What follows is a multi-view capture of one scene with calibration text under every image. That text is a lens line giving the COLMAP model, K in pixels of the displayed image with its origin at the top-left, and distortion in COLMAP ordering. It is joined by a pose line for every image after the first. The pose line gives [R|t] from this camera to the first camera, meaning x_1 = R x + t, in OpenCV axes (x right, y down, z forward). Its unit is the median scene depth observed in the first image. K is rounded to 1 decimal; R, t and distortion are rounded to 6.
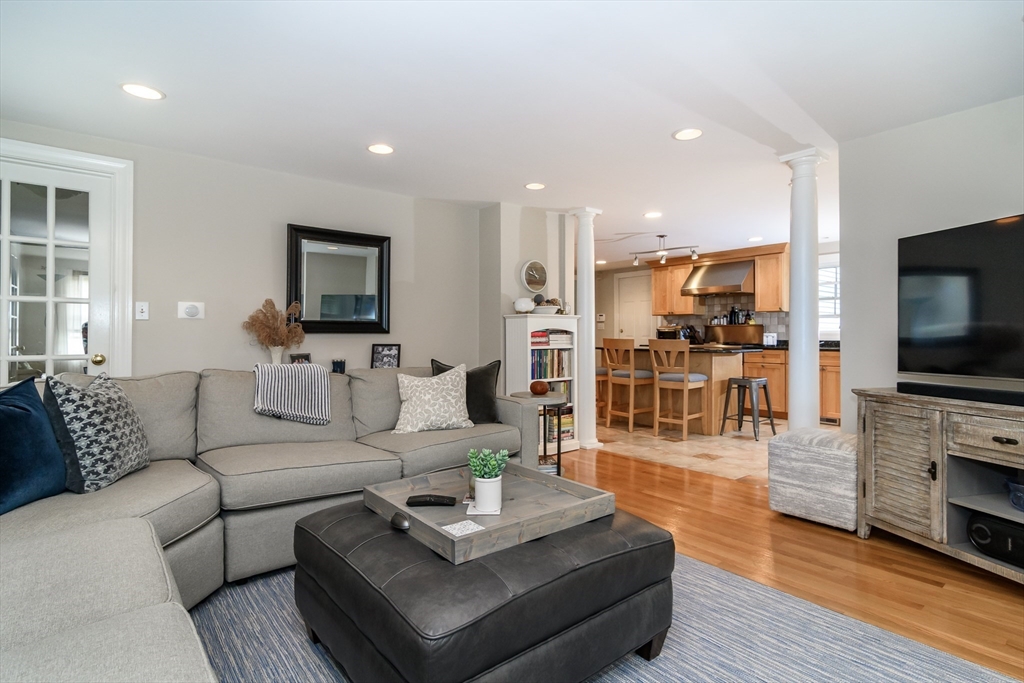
lens RADIAL K [[495.5, 0, 515.3], [0, 495.5, 336.1], [0, 0, 1]] dist [0.002734, 0.001929]
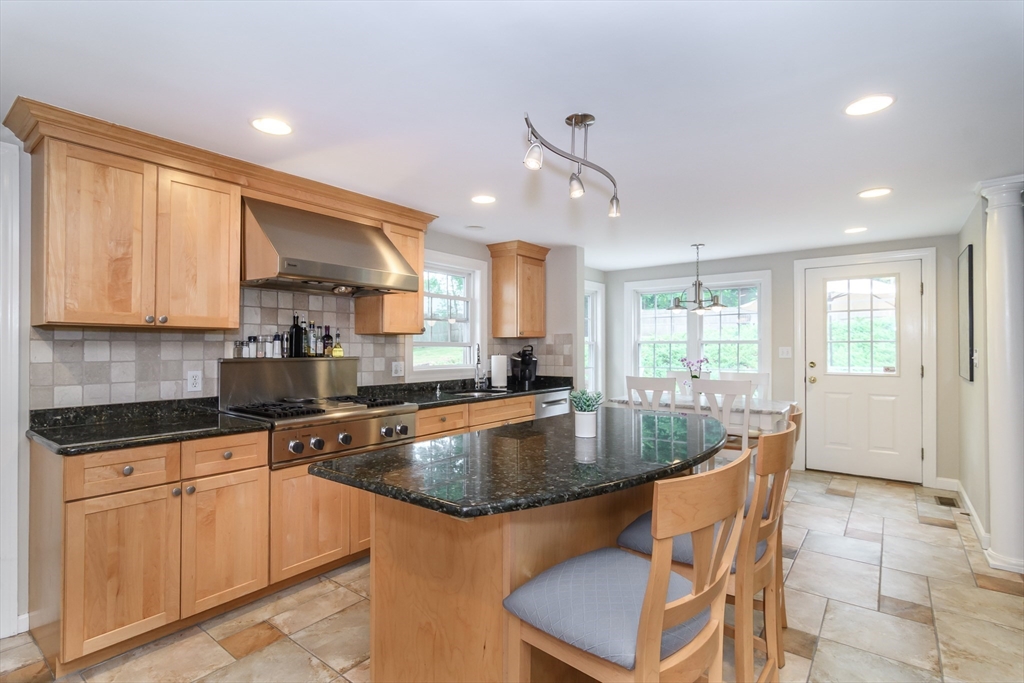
lens RADIAL K [[495.5, 0, 512.4], [0, 495.5, 346.2], [0, 0, 1]] dist [0.002734, 0.001929]
pose [[-0.214885, 0.001389, 0.976638, -0.027895], [0.001497, 0.999998, -0.001093, -0.033528], [-0.976638, 0.001227, -0.214886, 0.943609]]
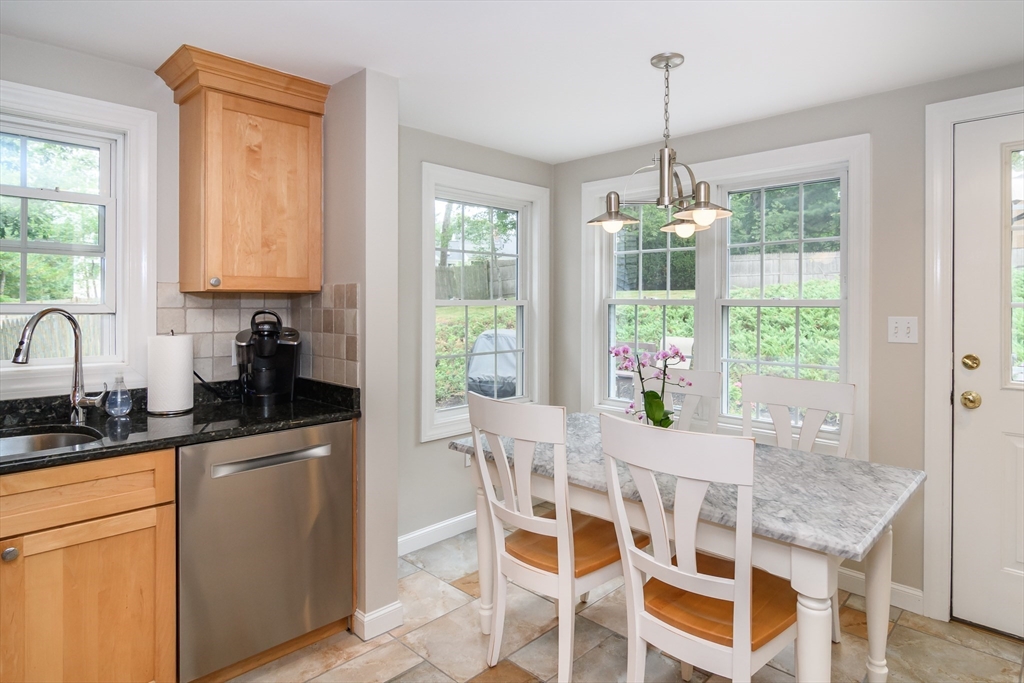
lens RADIAL K [[588.0, 0, 546.2], [0, 588.0, 306.0], [0, 0, 1]] dist [0.009244, 0.001007]
pose [[-0.135863, -0.008378, 0.990692, 0.273033], [-0.003889, 0.999961, 0.007923, -0.041600], [-0.990720, -0.002776, -0.135891, 0.656705]]
